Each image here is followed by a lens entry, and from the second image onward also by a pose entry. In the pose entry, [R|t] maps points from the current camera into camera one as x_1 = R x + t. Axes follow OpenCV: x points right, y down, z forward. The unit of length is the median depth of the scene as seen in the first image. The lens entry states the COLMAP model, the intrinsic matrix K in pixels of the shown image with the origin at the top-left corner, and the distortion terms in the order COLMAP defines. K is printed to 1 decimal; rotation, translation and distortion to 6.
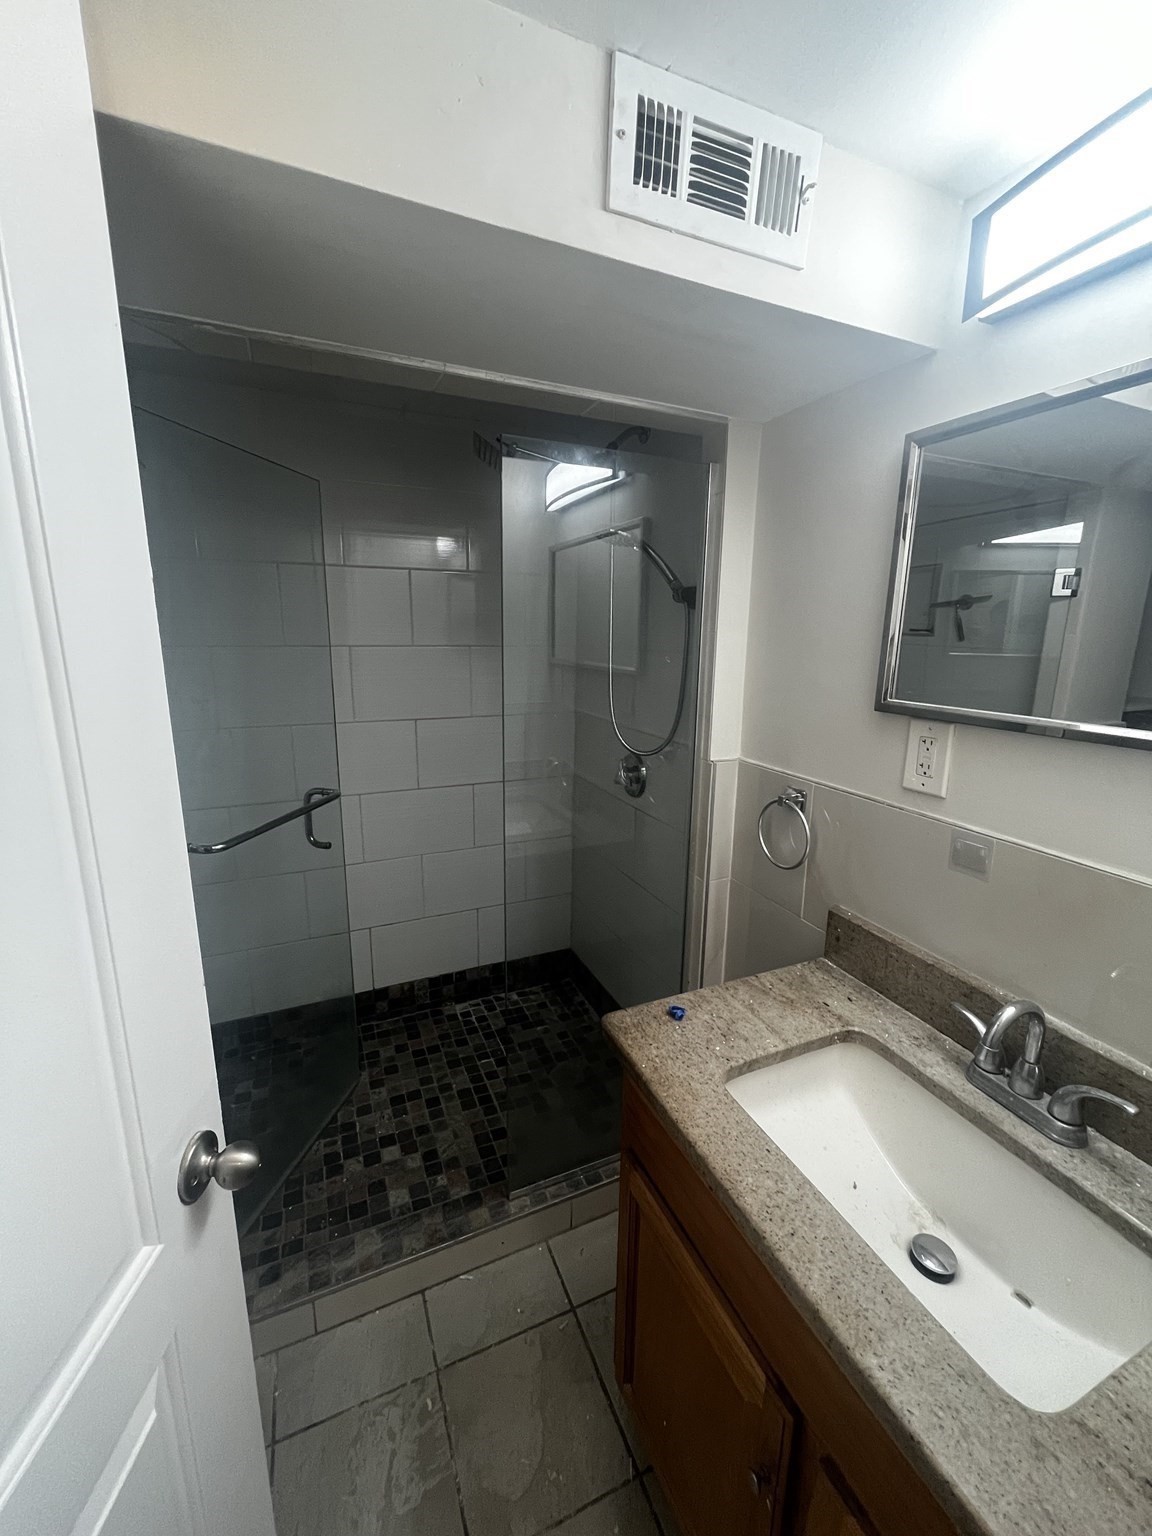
lens RADIAL K [[615.5, 0, 576.7], [0, 615.5, 762.1], [0, 0, 1]] dist [-0.002824, -0.000421]
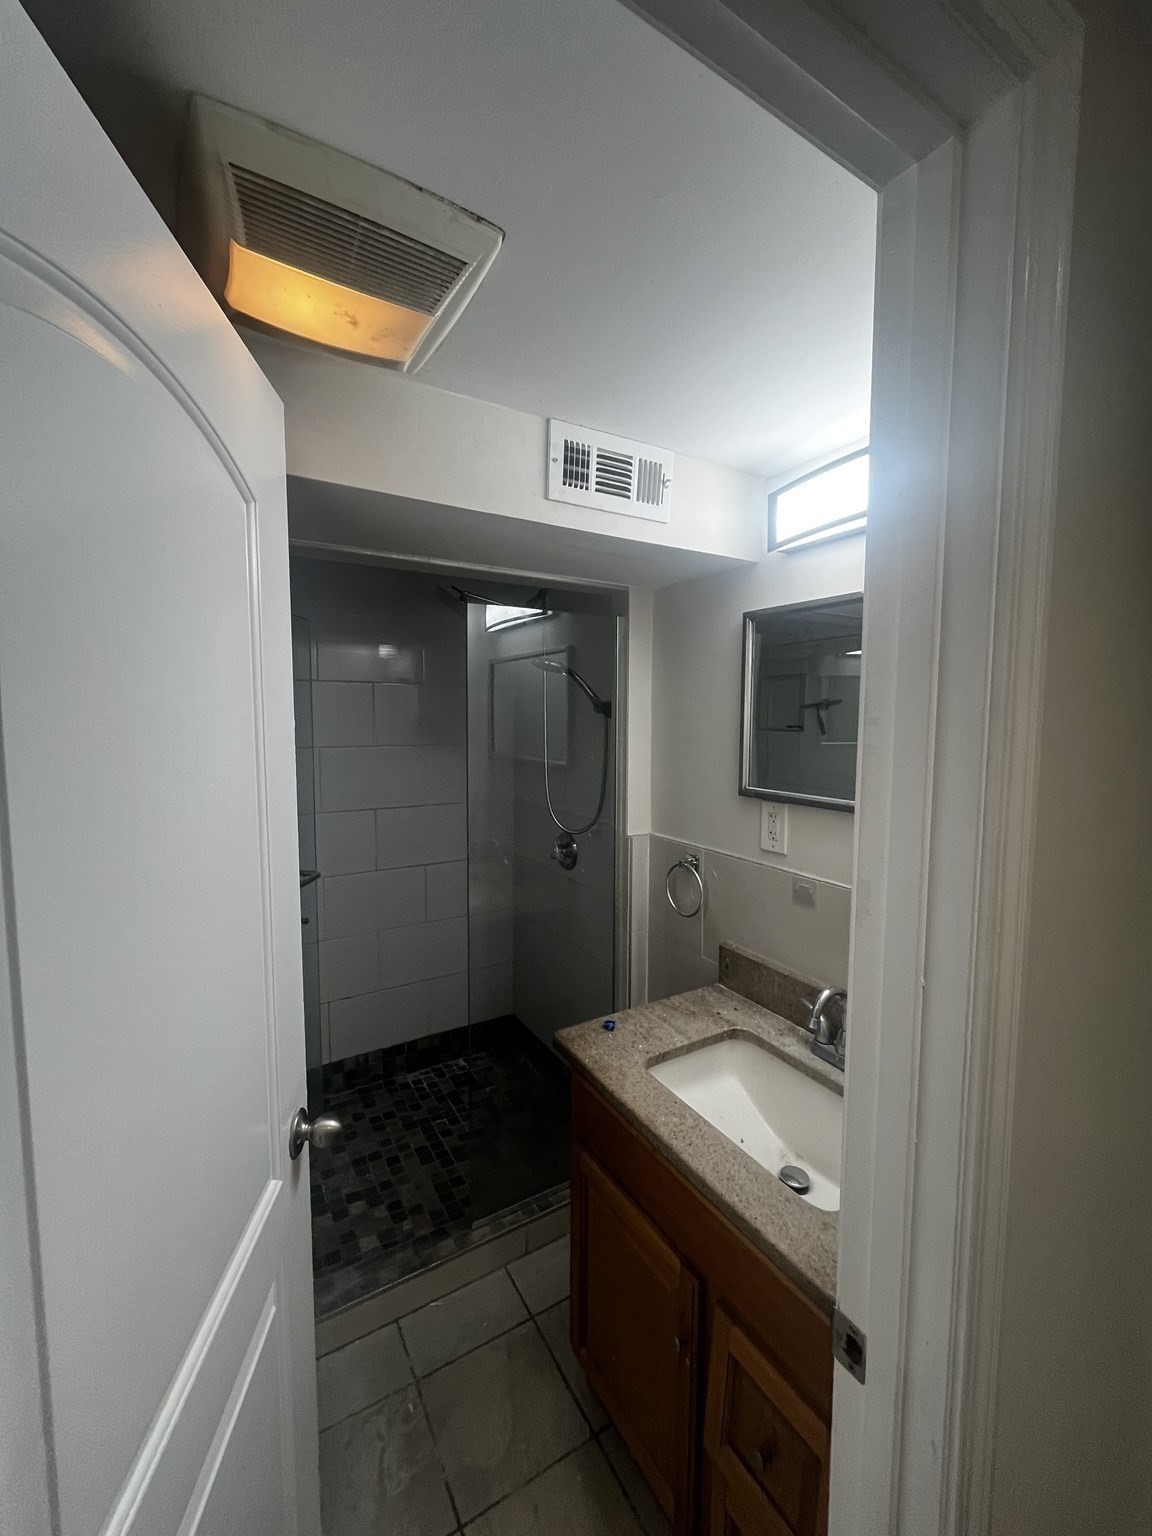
lens RADIAL K [[615.5, 0, 576.7], [0, 615.5, 762.1], [0, 0, 1]] dist [-0.002824, -0.000421]
pose [[0.992058, -0.018090, 0.124471, -0.054773], [0.034439, 0.990852, -0.130483, 0.011771], [-0.120972, 0.133734, 0.983606, -0.325148]]
